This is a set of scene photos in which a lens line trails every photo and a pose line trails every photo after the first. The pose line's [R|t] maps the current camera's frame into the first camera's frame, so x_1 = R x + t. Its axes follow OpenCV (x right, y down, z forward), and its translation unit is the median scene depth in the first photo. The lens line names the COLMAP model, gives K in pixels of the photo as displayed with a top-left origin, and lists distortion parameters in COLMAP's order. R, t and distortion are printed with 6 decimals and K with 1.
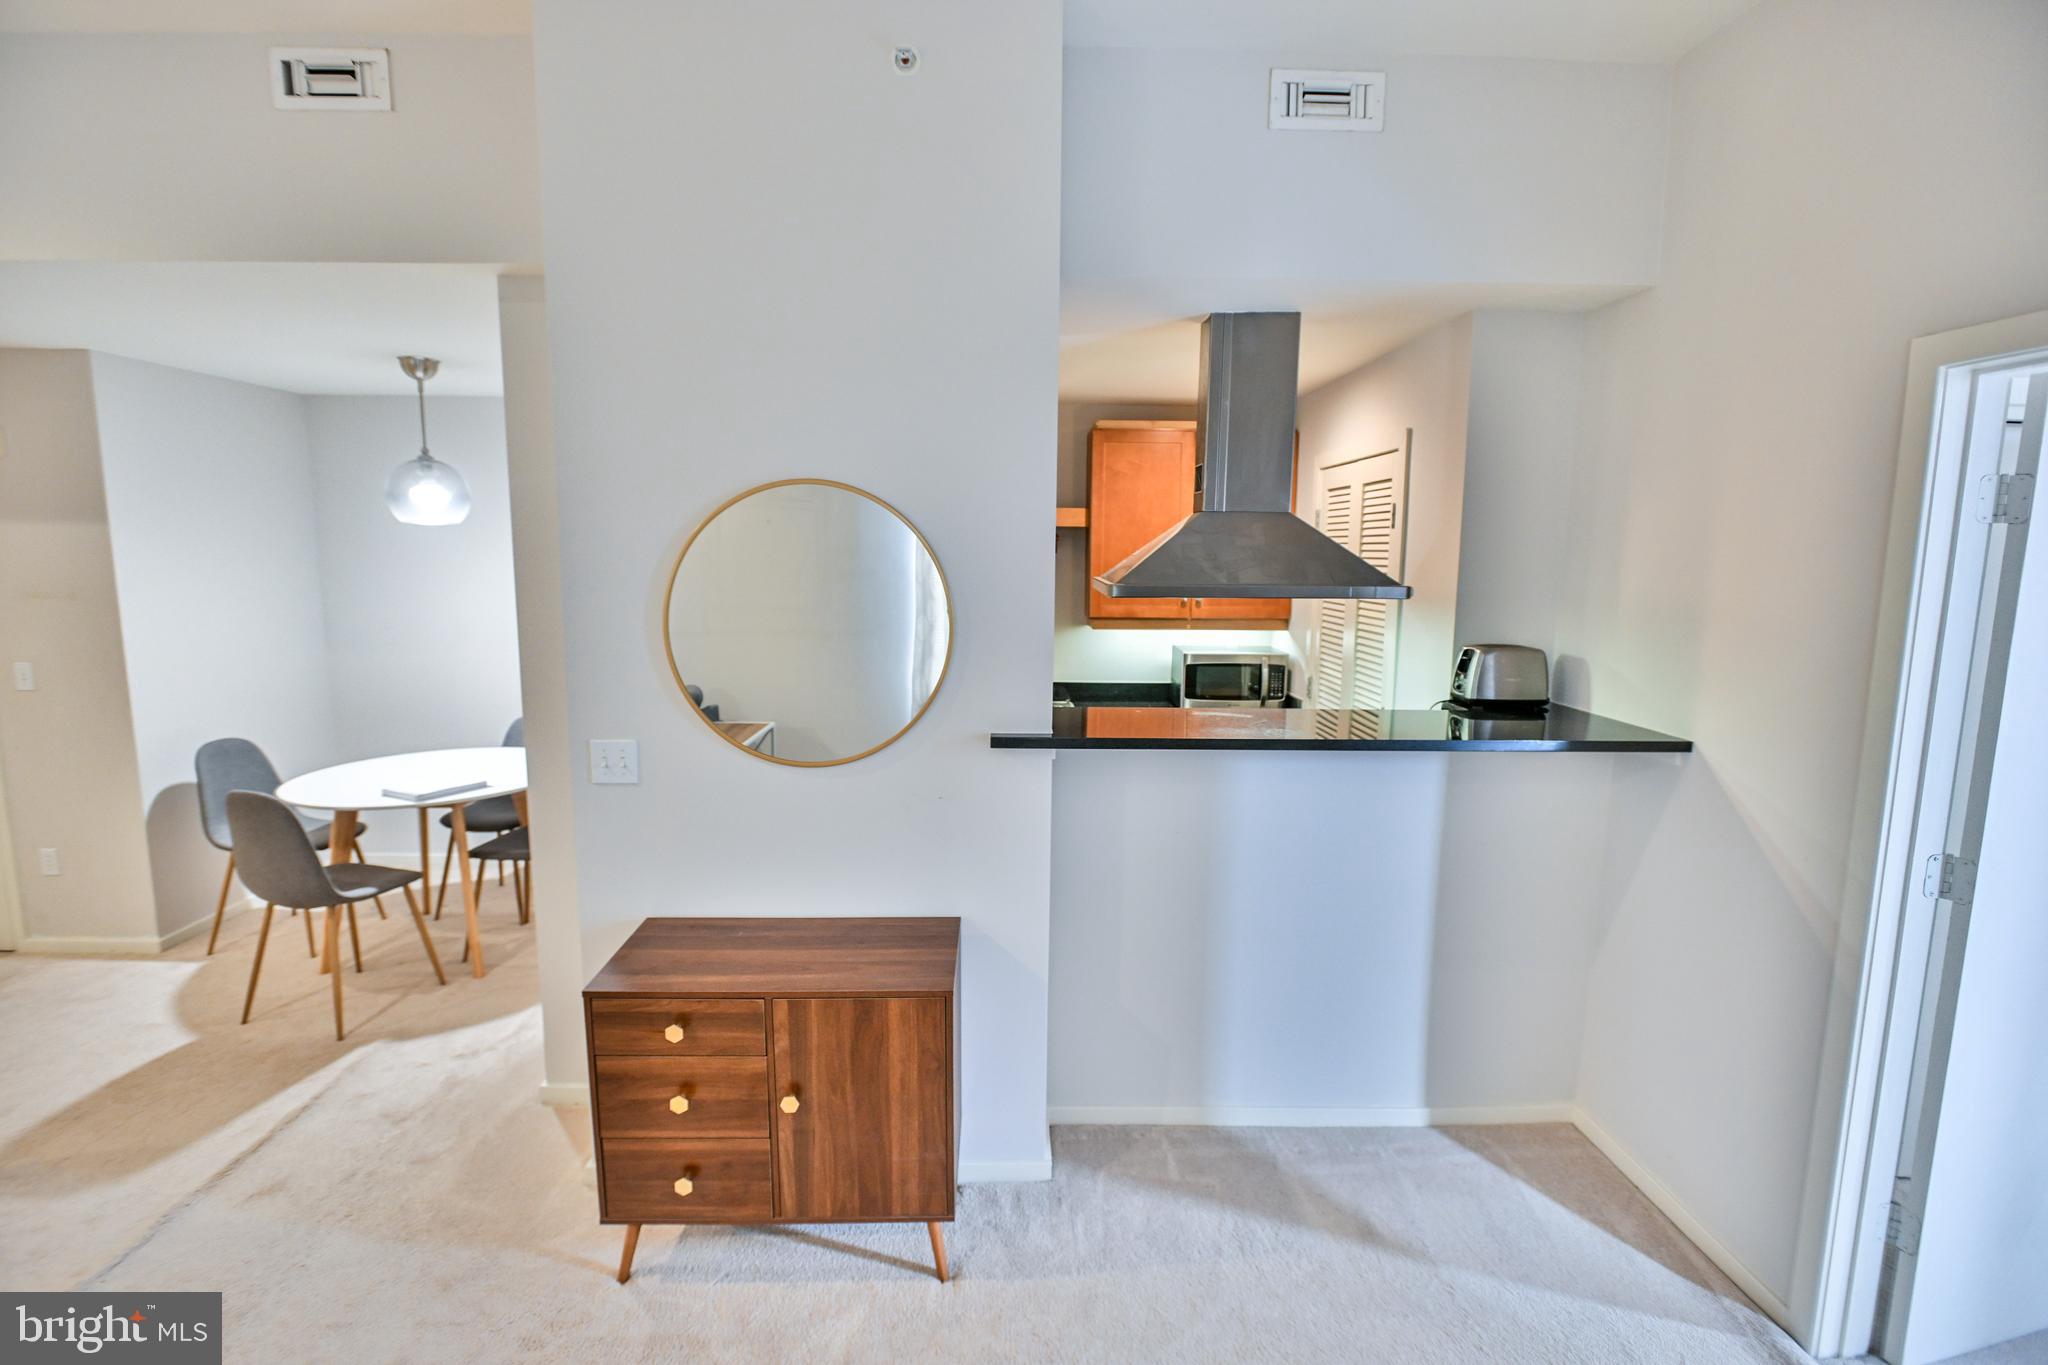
lens RADIAL K [[956.2, 0, 1018.0], [0, 956.2, 680.8], [0, 0, 1]] dist [-0.008731, 0.000023]
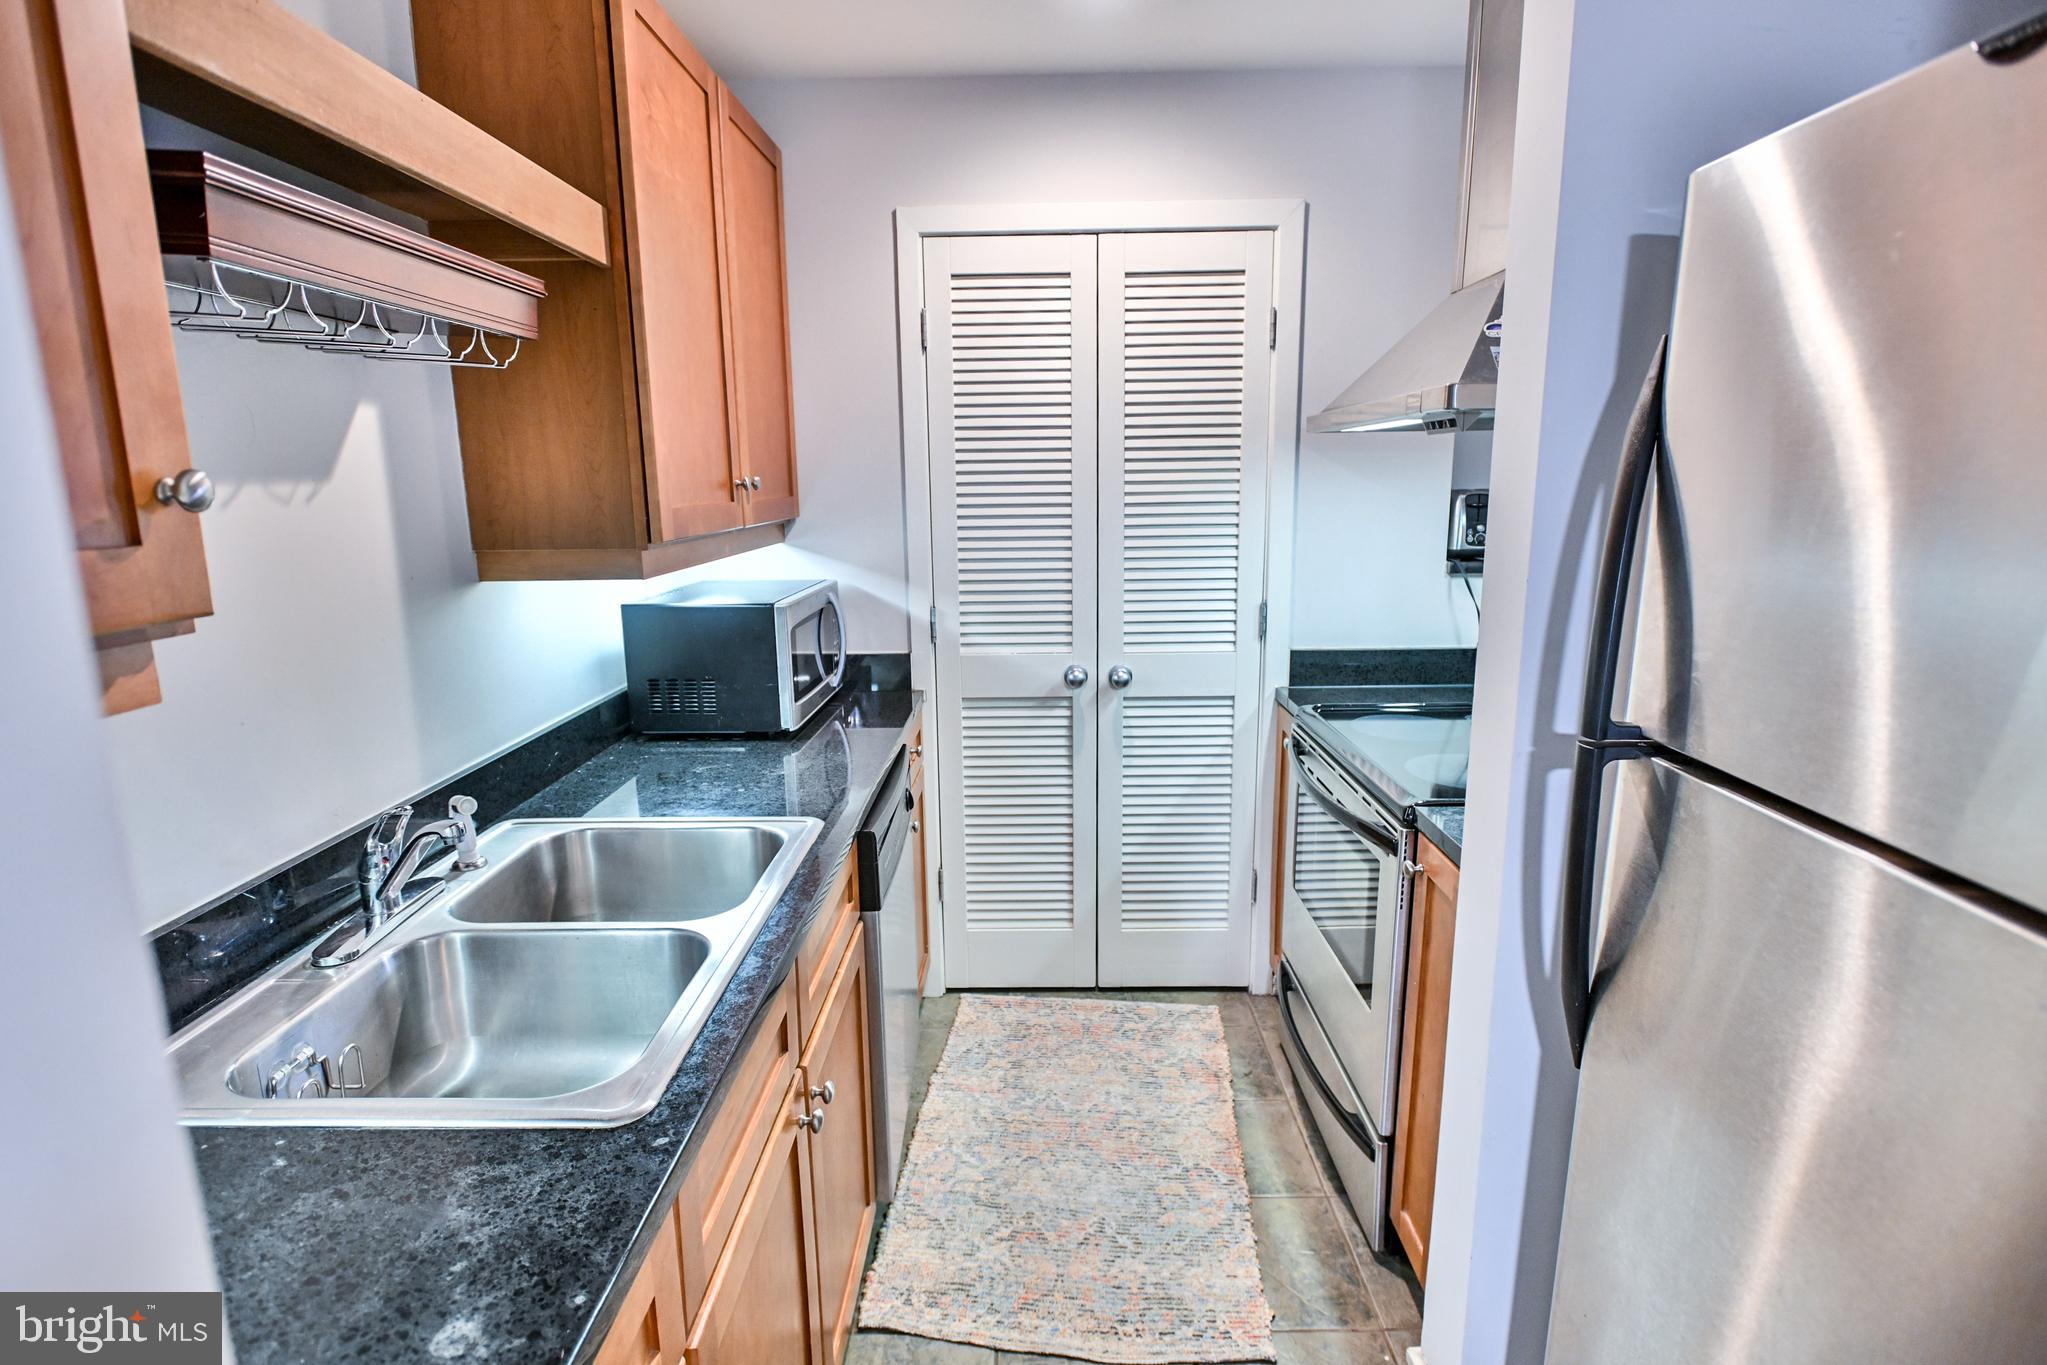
lens RADIAL K [[1031.2, 0, 1028.7], [0, 1031.2, 673.8], [0, 0, 1]] dist [-0.001273, -0.000421]
pose [[0.043442, -0.203190, 0.978175, -0.551805], [0.147459, 0.969680, 0.194876, -0.140342], [-0.988114, 0.135775, 0.072087, 1.622564]]
